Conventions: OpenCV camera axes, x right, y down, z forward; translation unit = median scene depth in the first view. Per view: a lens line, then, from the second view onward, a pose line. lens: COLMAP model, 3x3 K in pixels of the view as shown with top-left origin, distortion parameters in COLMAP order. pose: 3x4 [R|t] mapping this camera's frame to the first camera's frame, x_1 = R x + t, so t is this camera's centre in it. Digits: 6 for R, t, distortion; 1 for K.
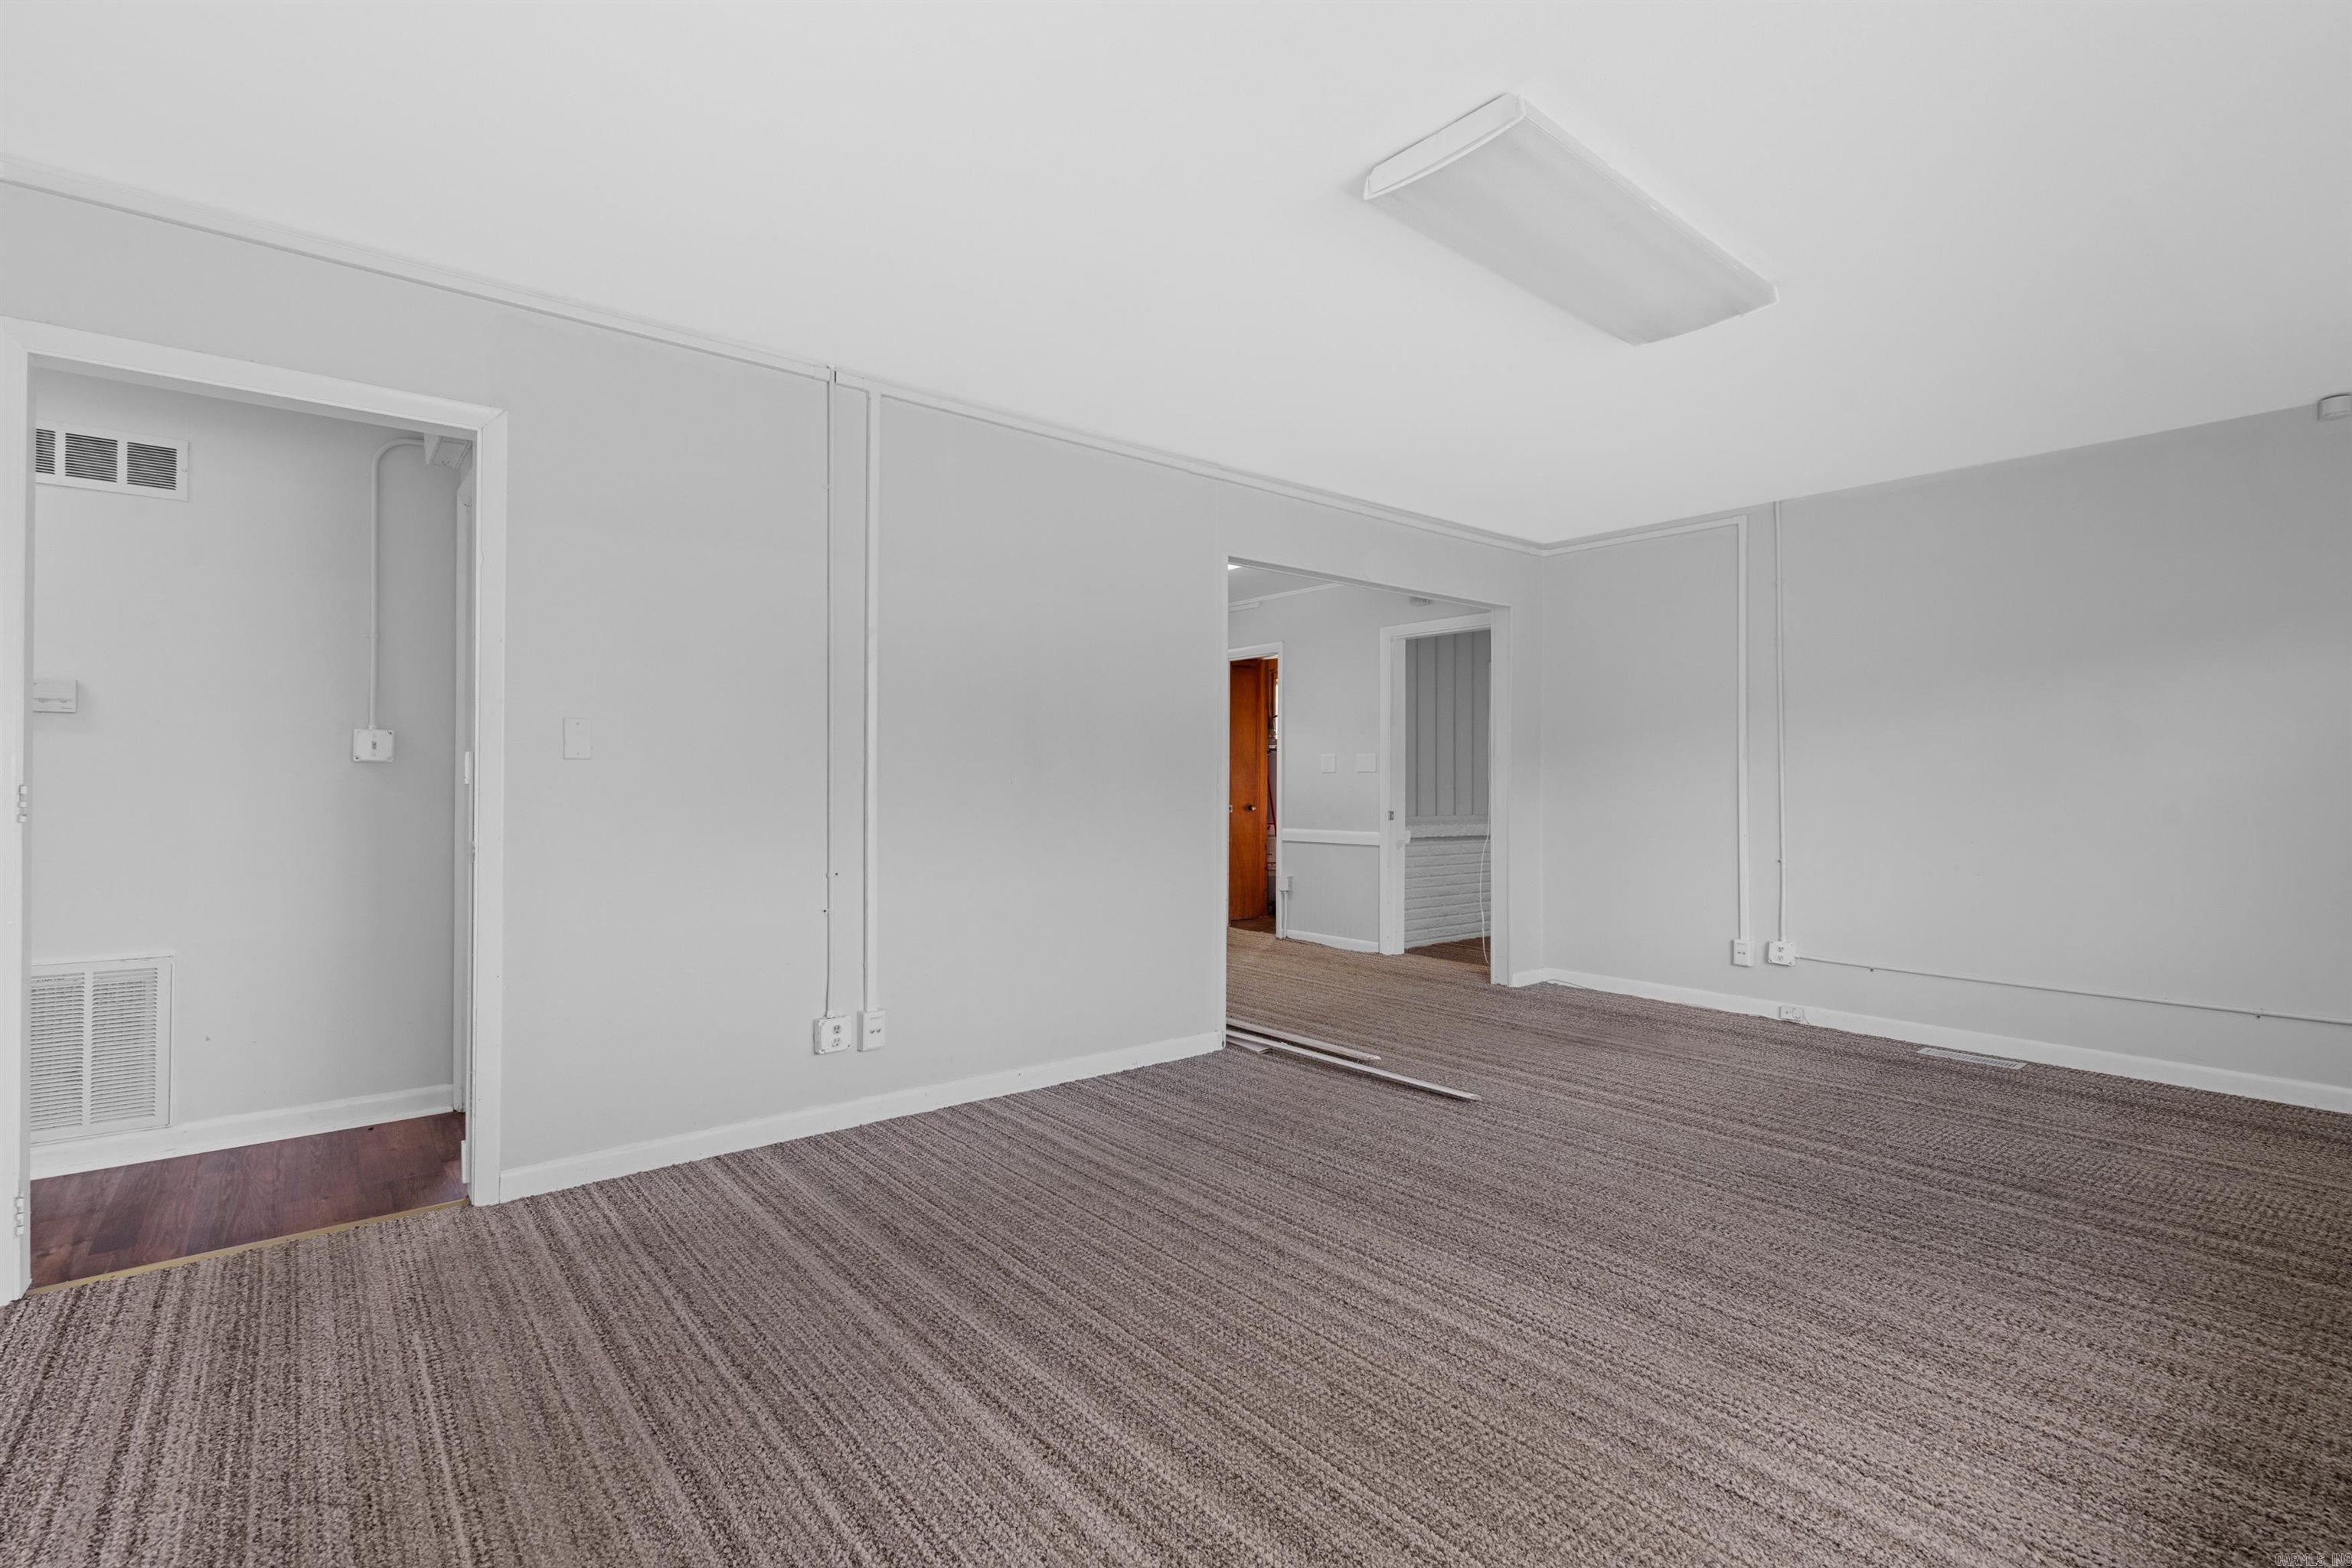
lens RADIAL K [[1076.6, 0, 1178.9], [0, 1076.6, 776.2], [0, 0, 1]] dist [-0.003331, 0.001021]
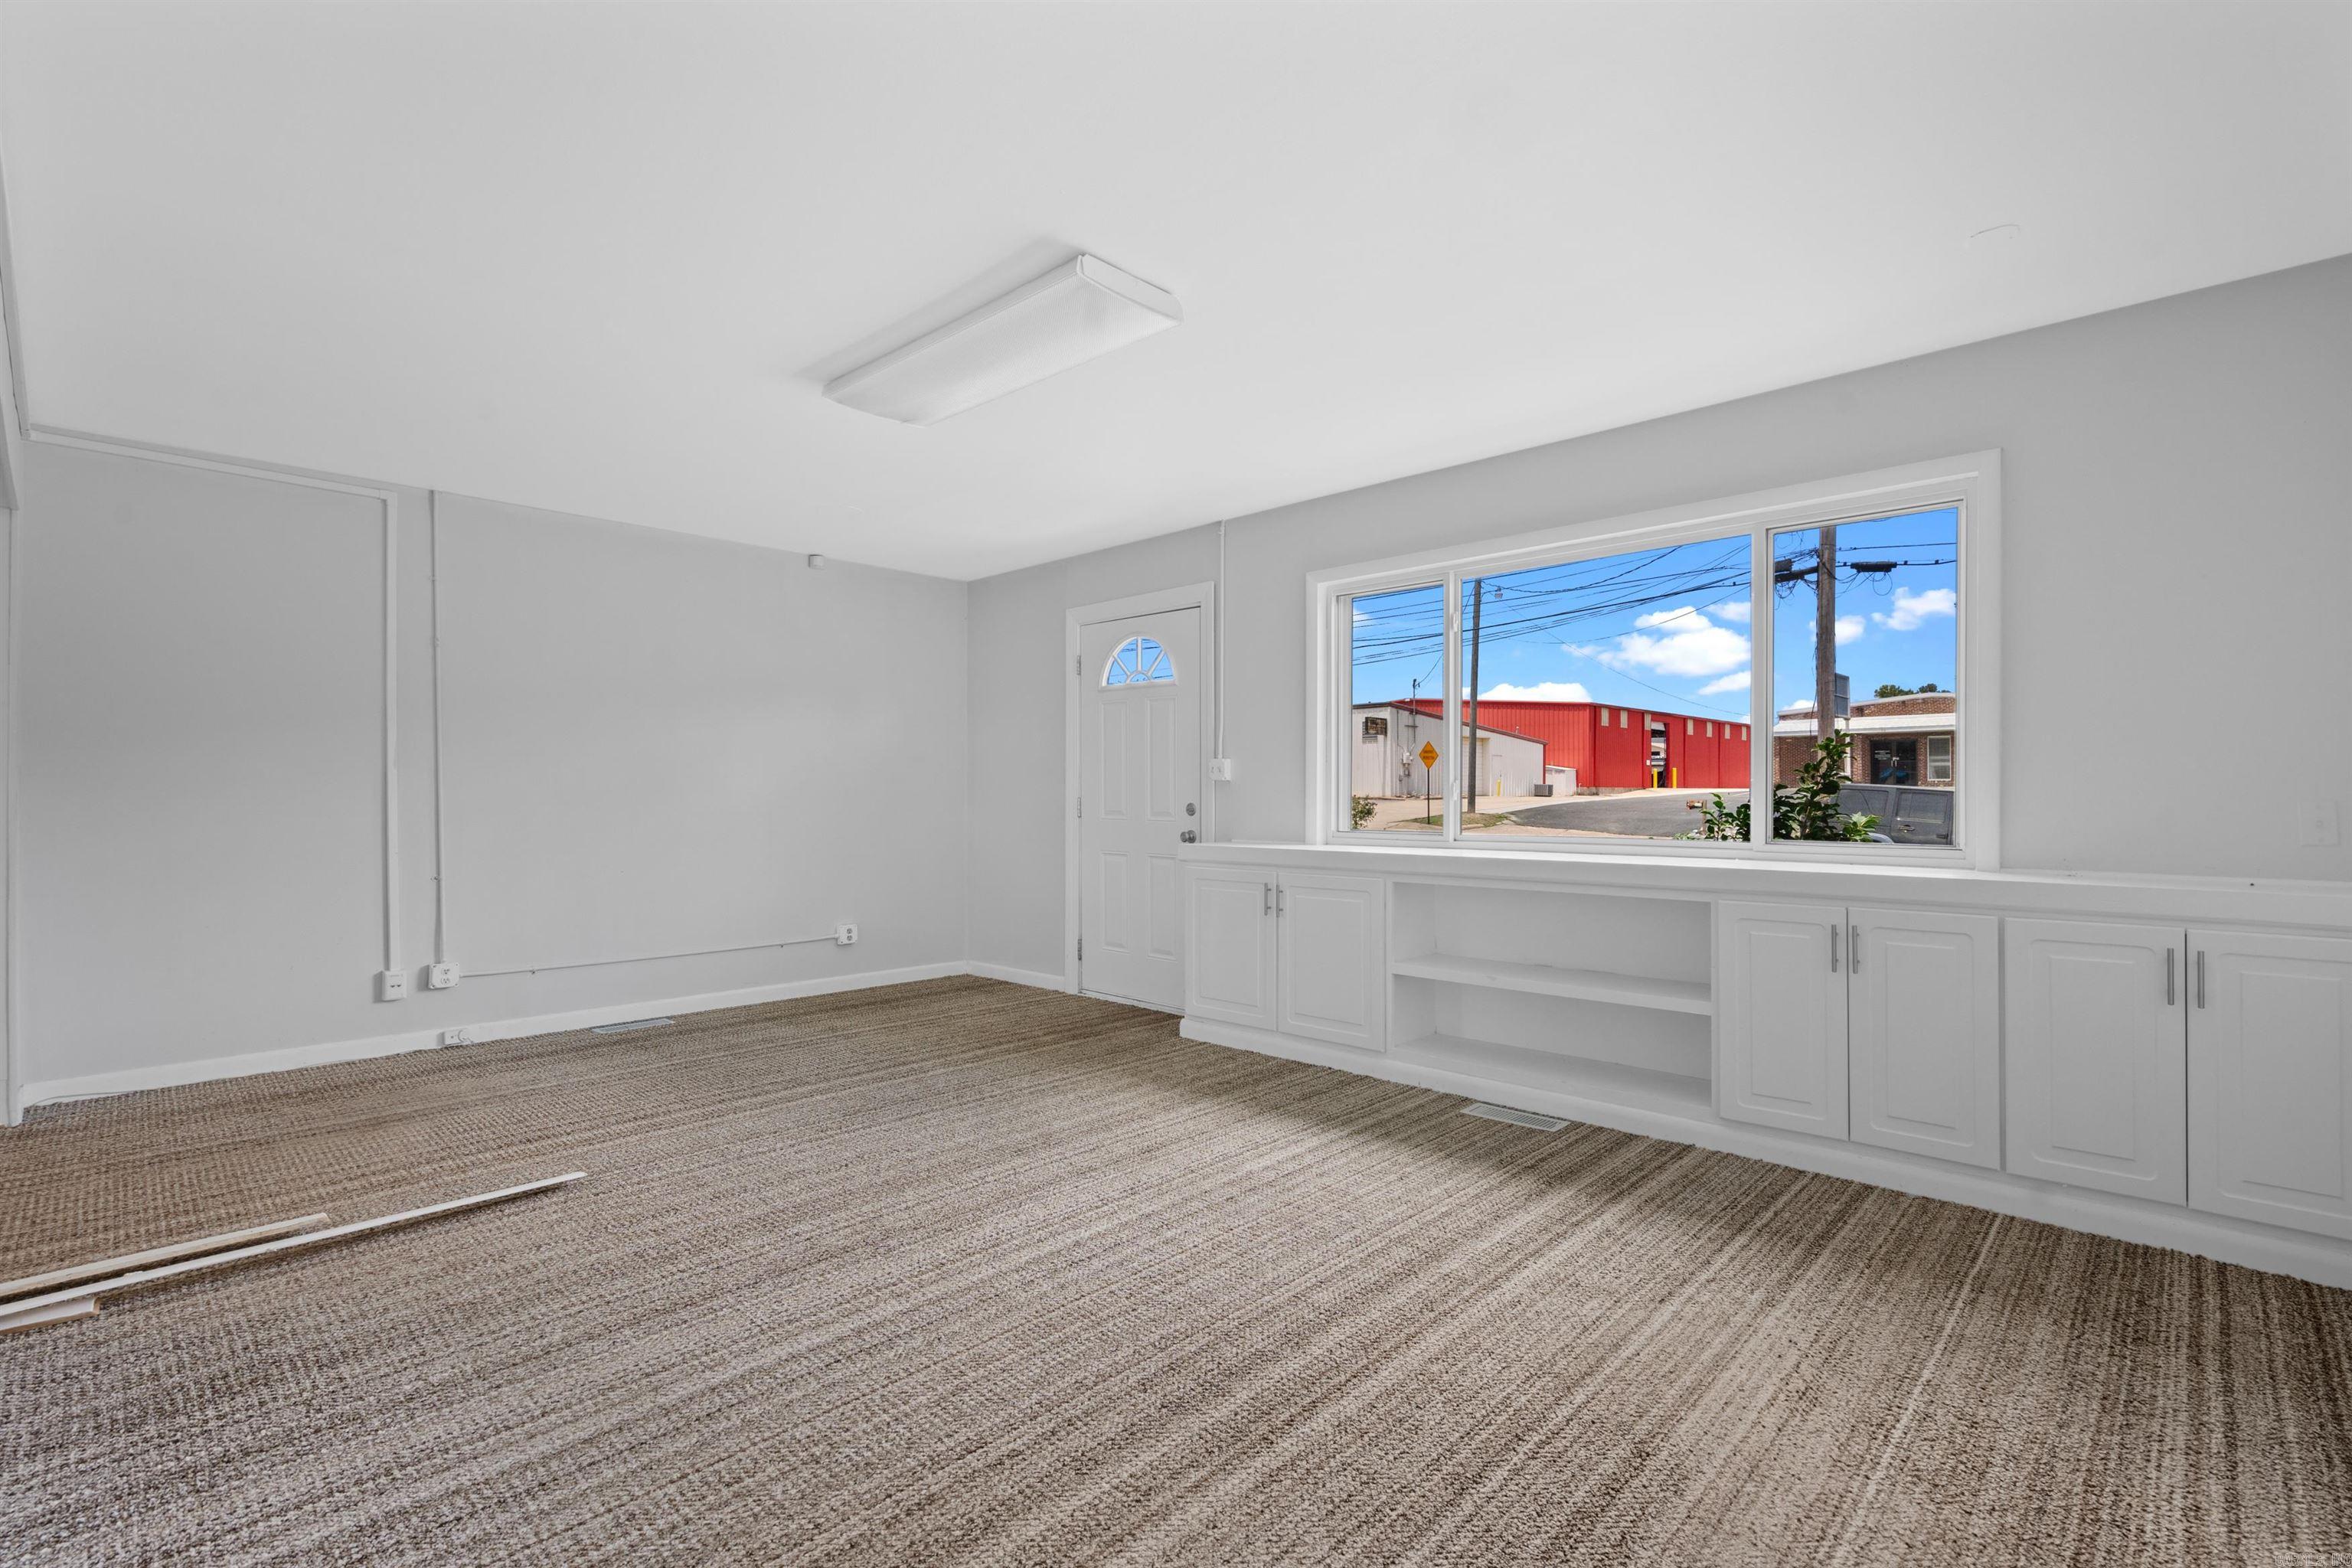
lens RADIAL K [[1076.6, 0, 1169.3], [0, 1076.6, 785.6], [0, 0, 1]] dist [-0.003331, 0.001021]
pose [[-0.108985, 0.004779, 0.994032, -0.703319], [-0.004264, 0.999977, -0.005275, 0.001268], [-0.994034, -0.004814, -0.108962, 0.750253]]
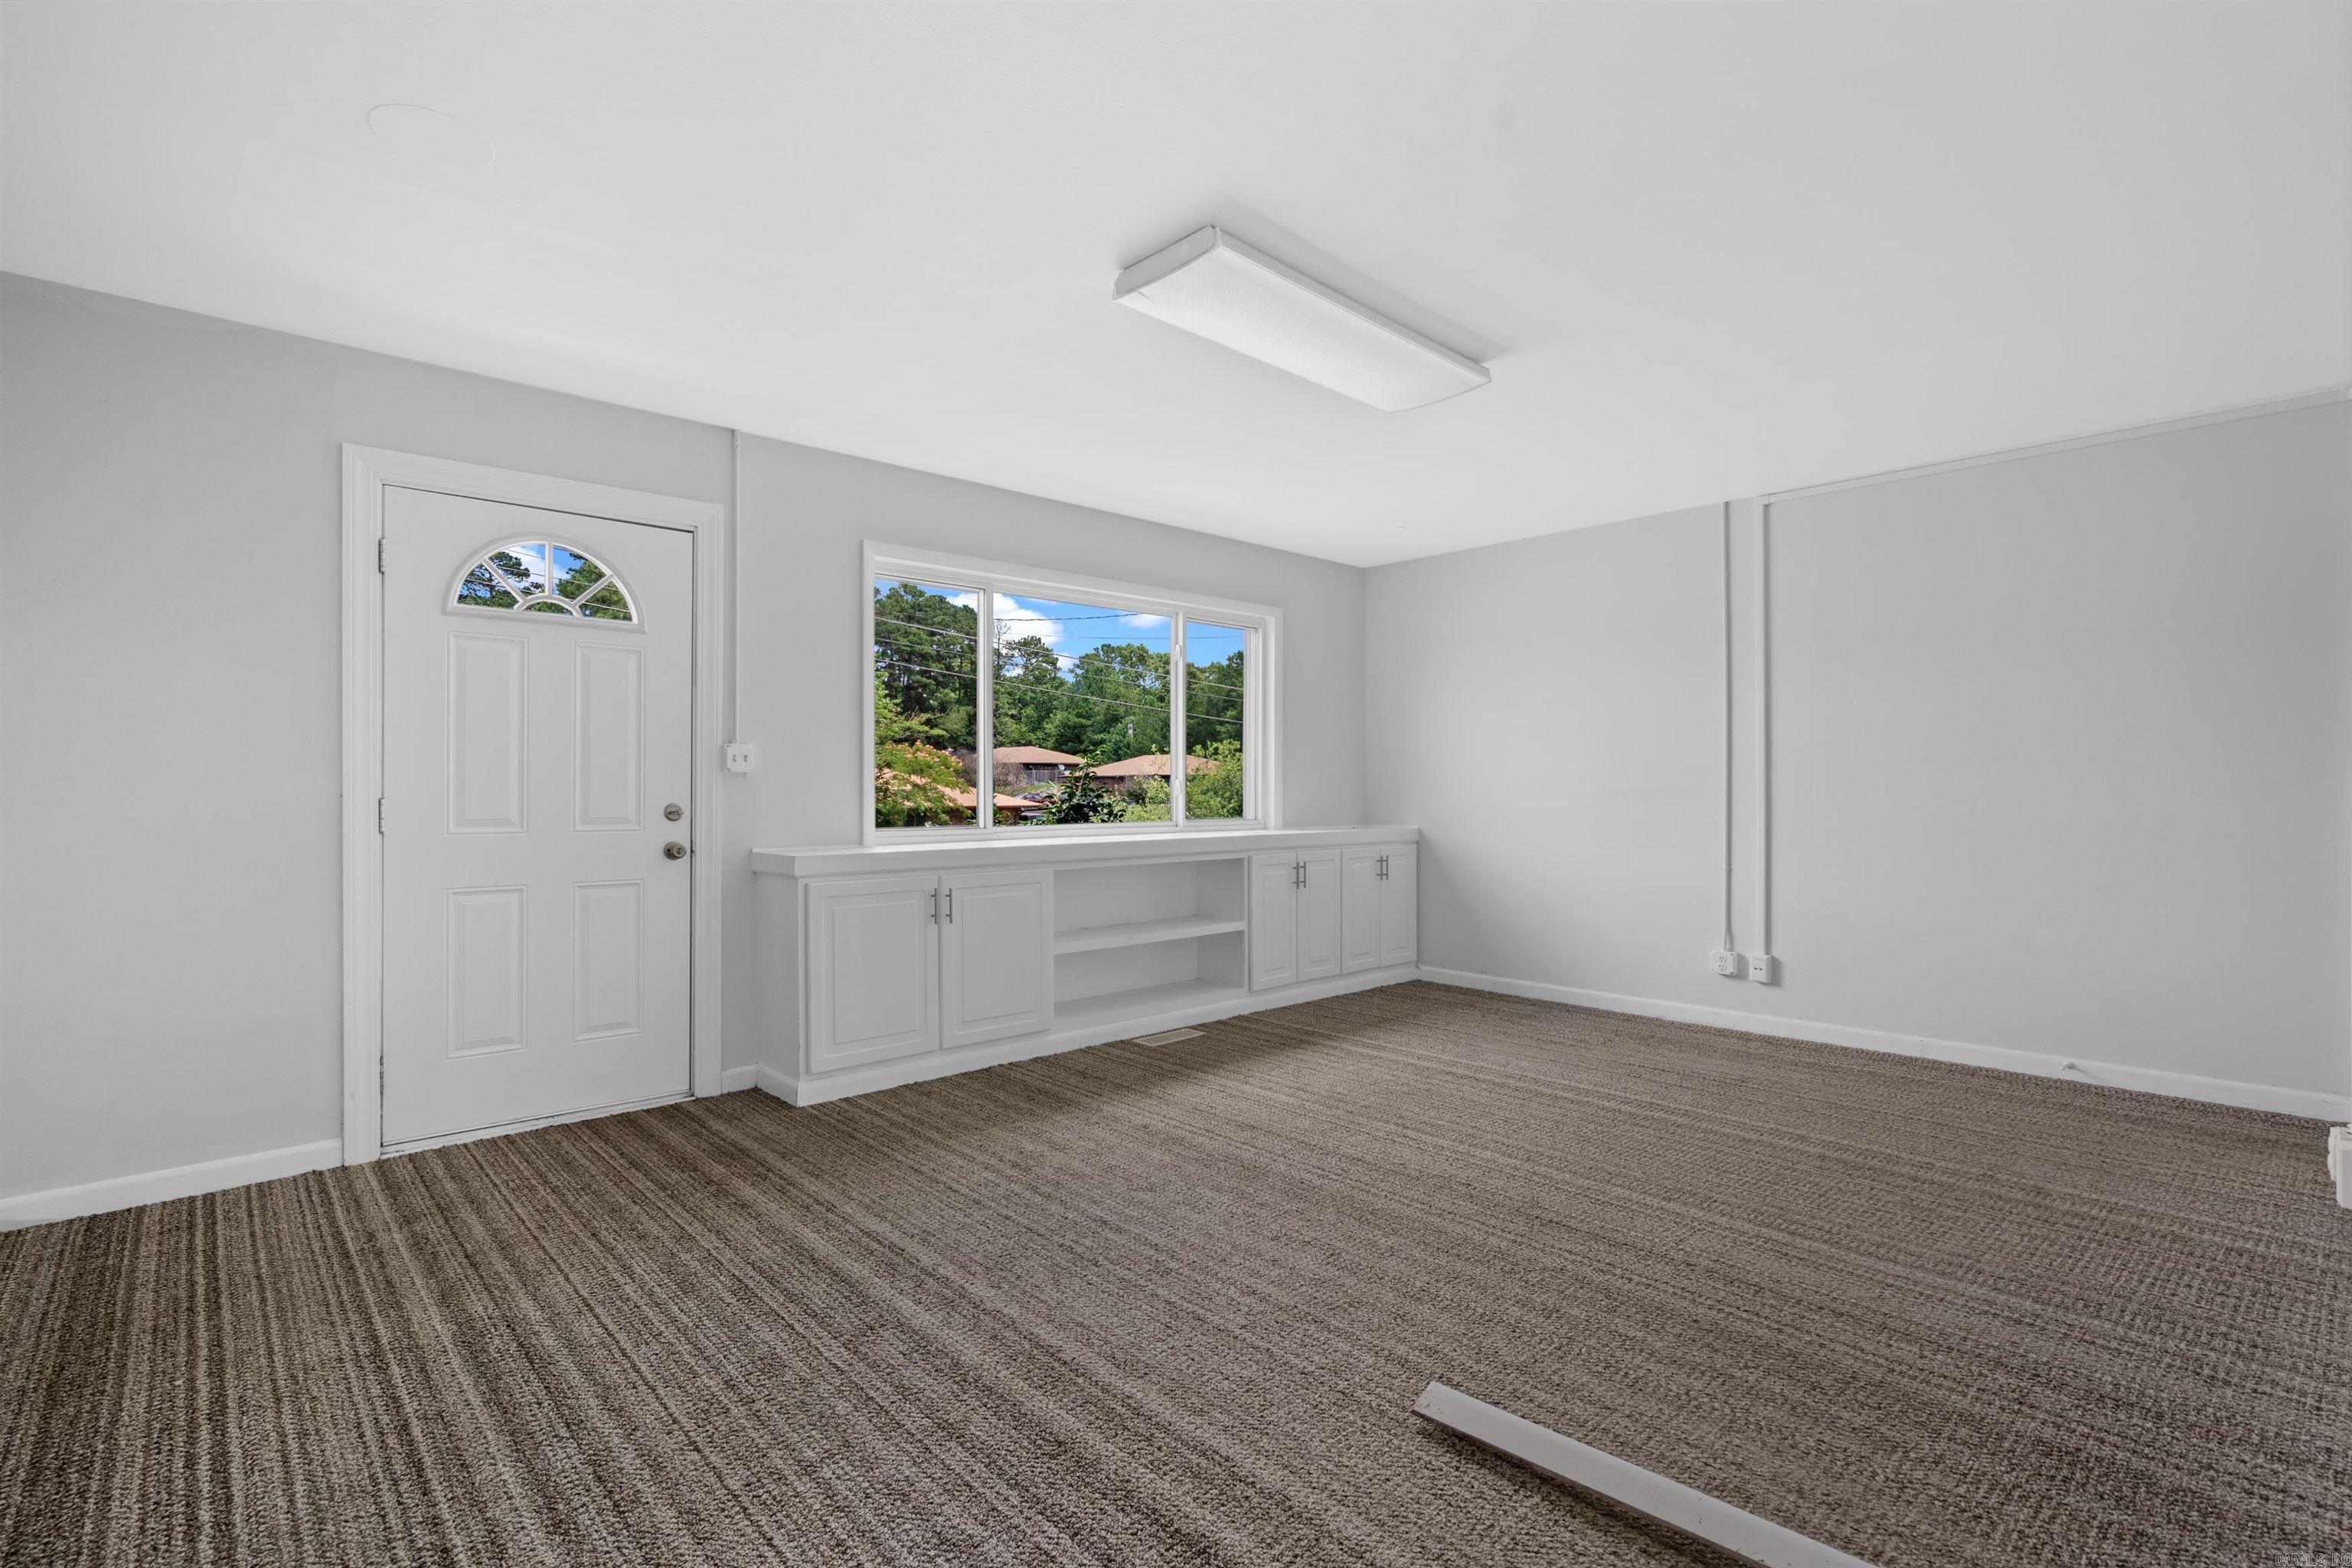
lens RADIAL K [[1076.6, 0, 1171.4], [0, 1076.6, 785.4], [0, 0, 1]] dist [-0.003331, 0.001021]
pose [[-0.998830, -0.000392, -0.048361, 0.492424], [-0.000011, 0.999969, -0.007888, 0.009051], [0.048363, -0.007879, -0.998799, 1.775325]]
